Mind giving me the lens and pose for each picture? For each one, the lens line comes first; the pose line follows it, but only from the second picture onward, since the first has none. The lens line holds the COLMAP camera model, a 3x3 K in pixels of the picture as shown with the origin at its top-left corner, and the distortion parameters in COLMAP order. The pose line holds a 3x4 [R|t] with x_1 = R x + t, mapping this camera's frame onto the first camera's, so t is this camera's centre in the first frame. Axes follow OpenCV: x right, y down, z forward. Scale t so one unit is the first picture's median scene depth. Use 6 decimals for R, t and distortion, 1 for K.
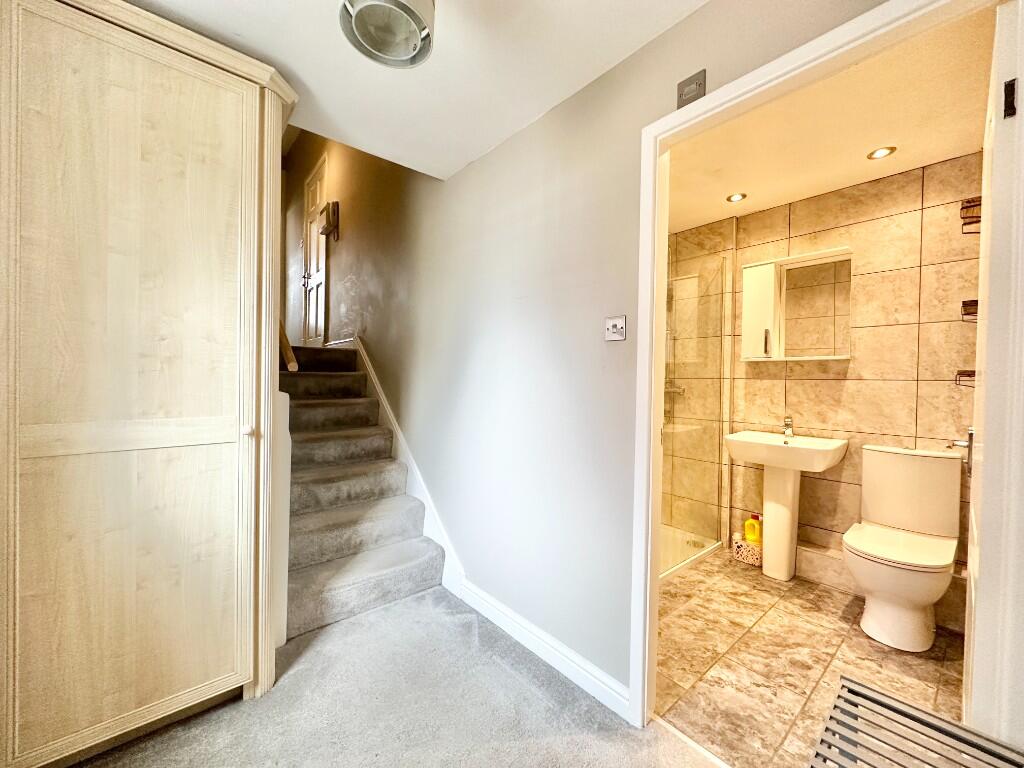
lens RADIAL K [[407.8, 0, 509.2], [0, 407.8, 383.4], [0, 0, 1]] dist [-0.001222, 0.000100]
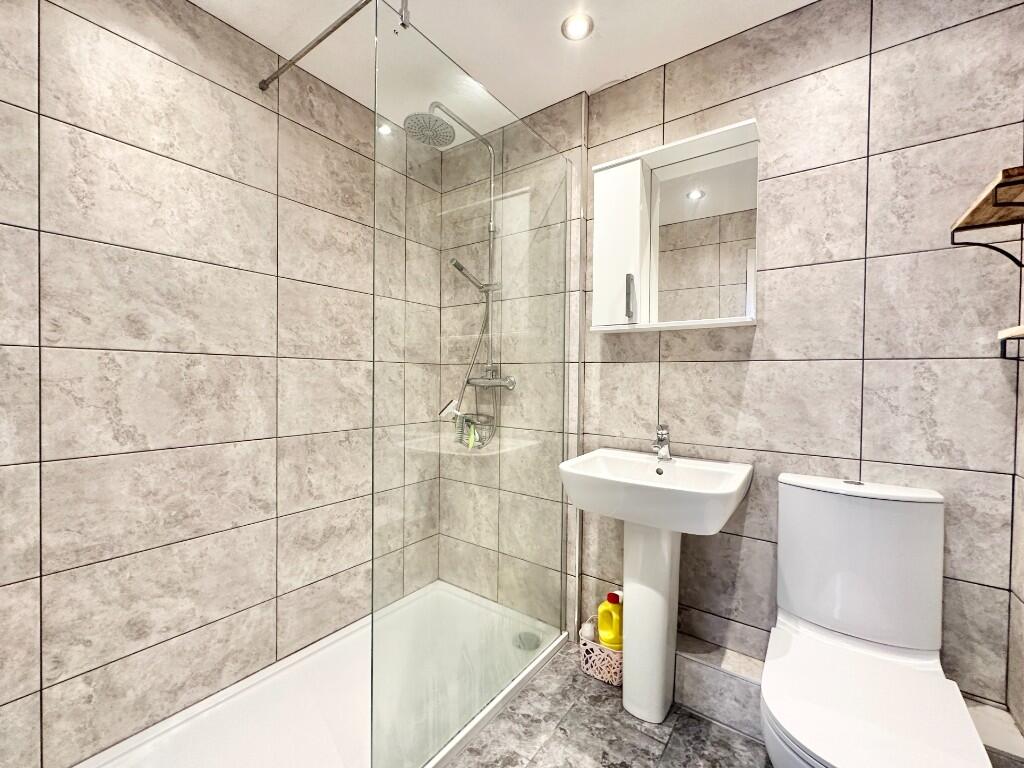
lens RADIAL K [[407.8, 0, 515.9], [0, 407.8, 384.3], [0, 0, 1]] dist [-0.001222, 0.000100]
pose [[0.972350, -0.008654, 0.233366, 0.356655], [0.006523, 0.999930, 0.009903, 0.016294], [-0.233435, -0.008107, 0.972339, 0.499140]]
